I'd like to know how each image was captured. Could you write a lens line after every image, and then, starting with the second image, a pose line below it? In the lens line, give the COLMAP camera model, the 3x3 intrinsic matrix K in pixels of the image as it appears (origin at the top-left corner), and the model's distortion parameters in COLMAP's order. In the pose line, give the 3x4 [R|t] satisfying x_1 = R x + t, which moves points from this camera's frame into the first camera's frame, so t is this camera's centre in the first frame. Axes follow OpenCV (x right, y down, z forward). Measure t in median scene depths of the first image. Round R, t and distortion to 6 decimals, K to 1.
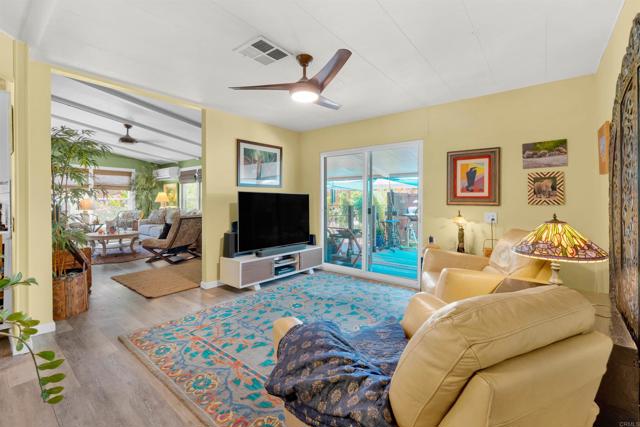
lens RADIAL K [[272.2, 0, 318.3], [0, 272.2, 206.1], [0, 0, 1]] dist [-0.000790, -0.000062]
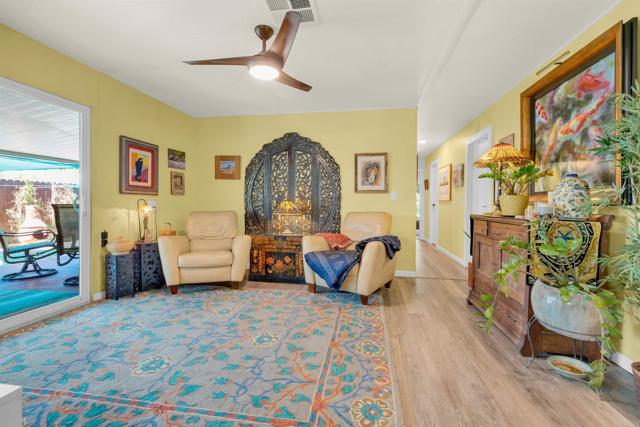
lens RADIAL K [[272.2, 0, 318.3], [0, 272.2, 206.1], [0, 0, 1]] dist [-0.000790, -0.000062]
pose [[-0.476939, -0.014659, 0.878814, -0.749018], [0.009694, 0.999712, 0.021937, 0.028879], [-0.878883, 0.018982, -0.476660, 0.990261]]
